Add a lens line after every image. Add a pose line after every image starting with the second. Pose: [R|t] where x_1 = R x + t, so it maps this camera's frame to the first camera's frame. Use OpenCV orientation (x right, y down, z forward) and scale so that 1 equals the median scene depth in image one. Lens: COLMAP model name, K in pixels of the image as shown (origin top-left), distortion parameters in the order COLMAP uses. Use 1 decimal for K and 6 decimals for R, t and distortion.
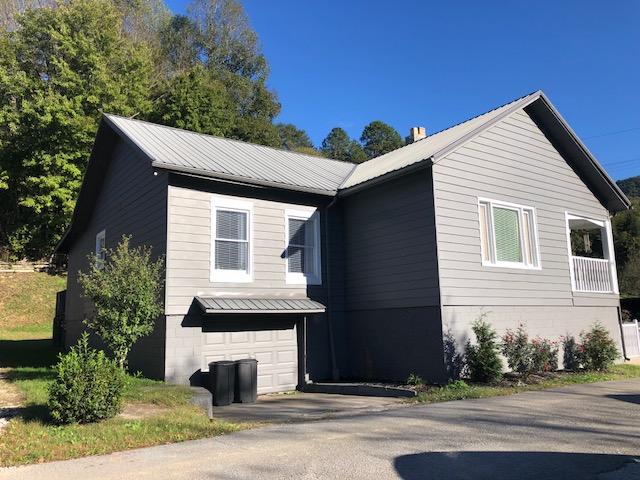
lens RADIAL K [[529.5, 0, 321.6], [0, 529.5, 236.8], [0, 0, 1]] dist [0.037752, -0.033148]
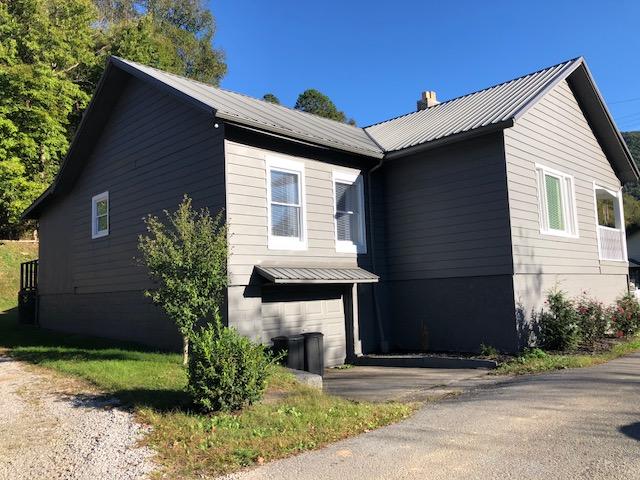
lens RADIAL K [[529.5, 0, 318.0], [0, 529.5, 241.0], [0, 0, 1]] dist [0.037752, -0.033148]
pose [[0.988309, 0.004172, 0.152404, -0.239843], [-0.013533, 0.998080, 0.060436, 0.013294], [-0.151859, -0.061792, 0.986469, 0.085324]]
